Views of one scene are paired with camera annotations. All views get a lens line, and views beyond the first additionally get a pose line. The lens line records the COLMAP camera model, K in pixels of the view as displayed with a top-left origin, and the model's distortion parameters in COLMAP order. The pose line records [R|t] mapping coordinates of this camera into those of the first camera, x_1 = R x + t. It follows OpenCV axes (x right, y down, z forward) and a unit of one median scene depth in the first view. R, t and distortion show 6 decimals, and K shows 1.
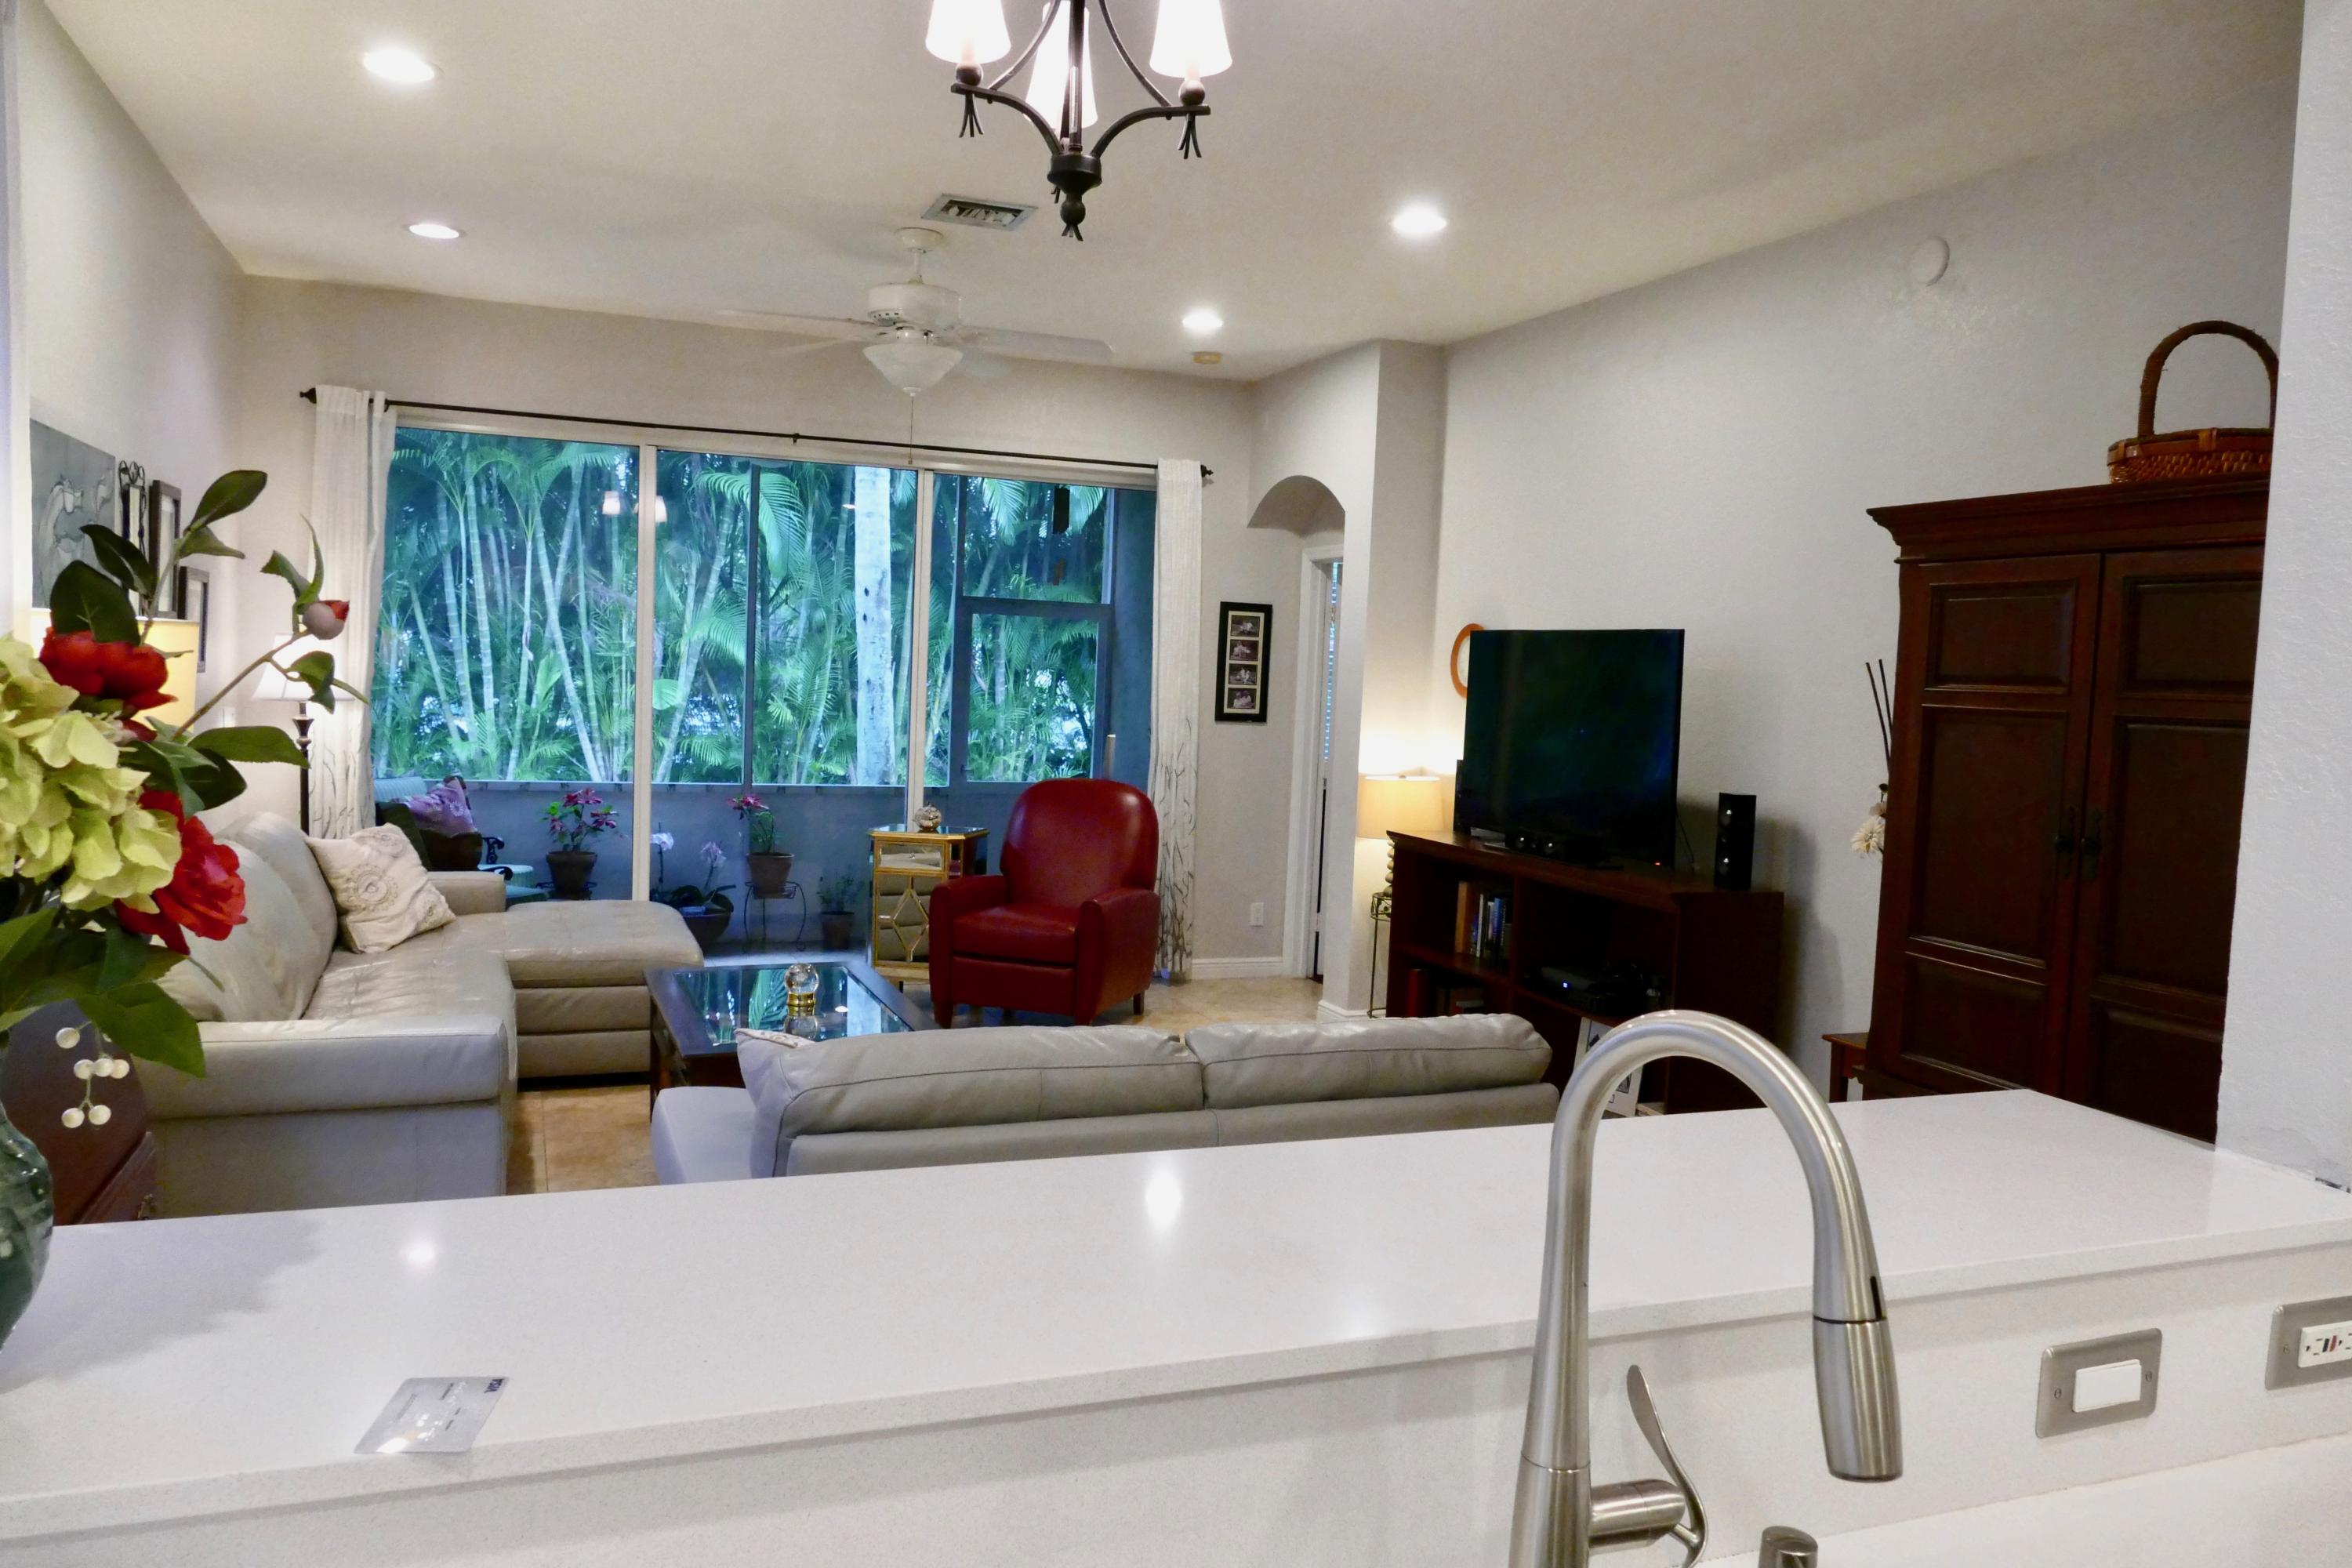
lens RADIAL K [[1684.1, 0, 1155.9], [0, 1684.1, 788.4], [0, 0, 1]] dist [-0.016962, 0.013139]
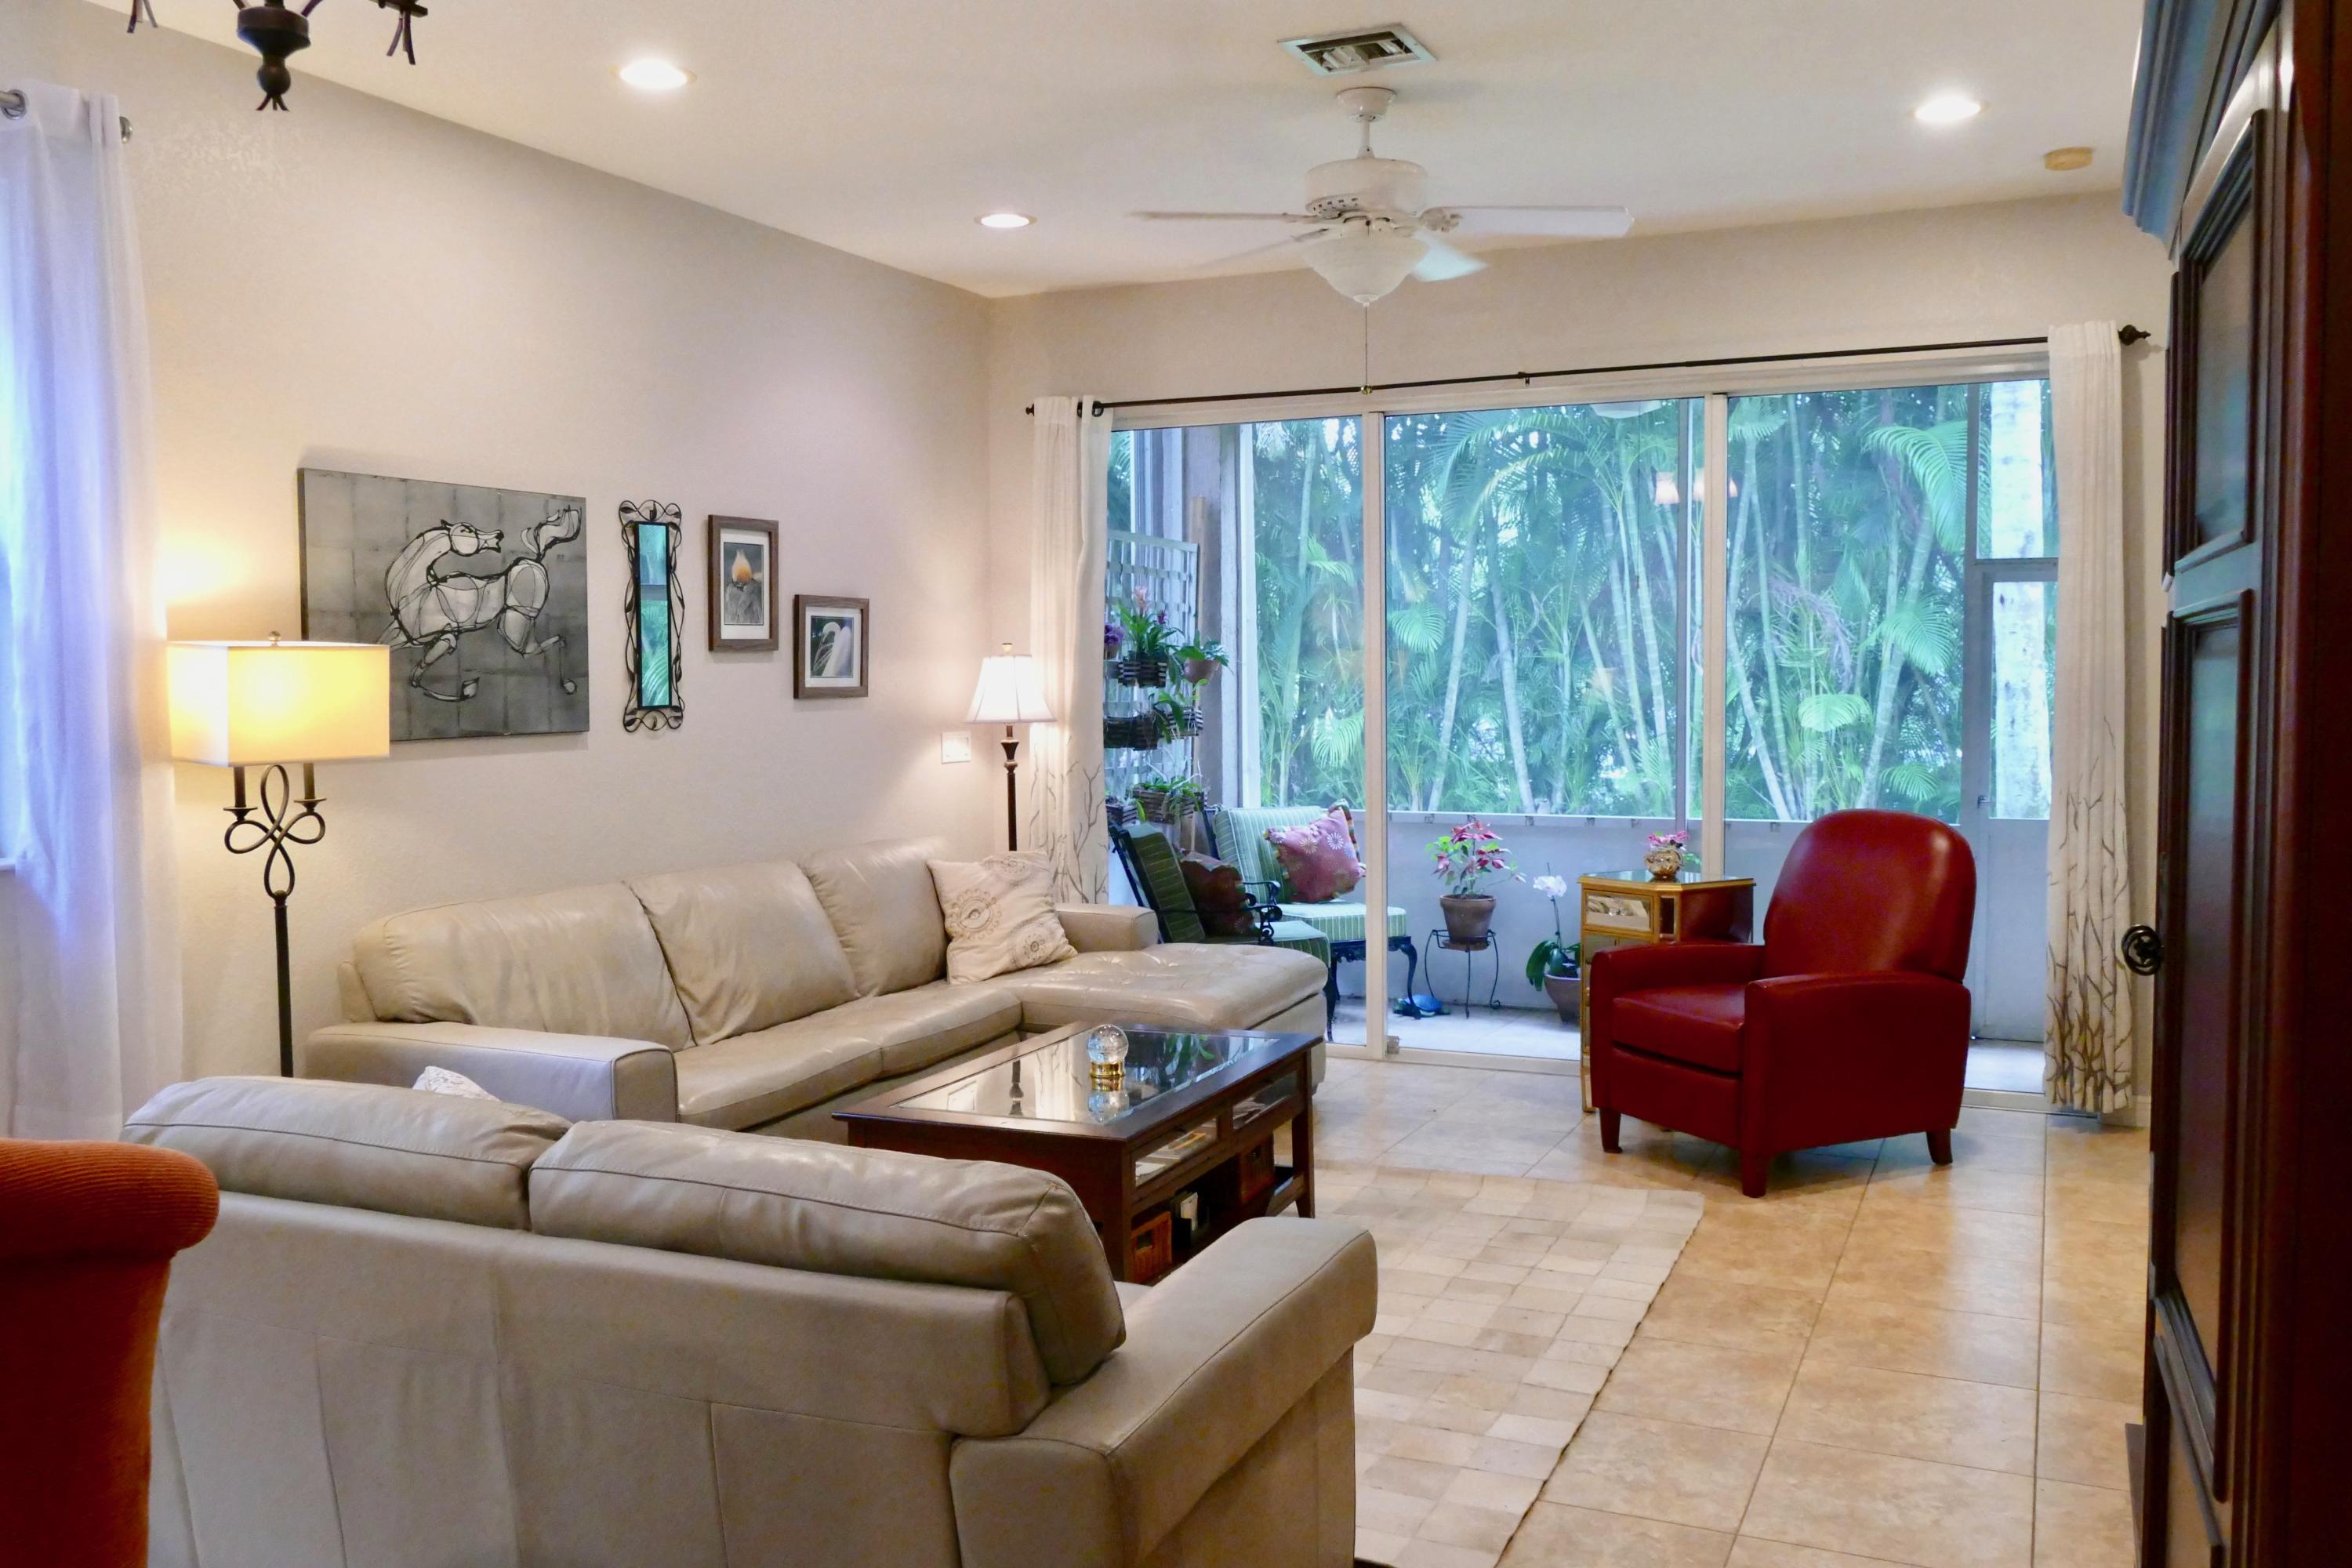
lens RADIAL K [[1976.8, 0, 1164.1], [0, 1976.8, 789.6], [0, 0, 1]] dist [-0.009449, 0.001366]
pose [[0.704322, 0.000079, -0.709881, 0.295666], [-0.015828, 0.999753, -0.015593, 0.002450], [0.709704, 0.022218, 0.704149, 0.205698]]
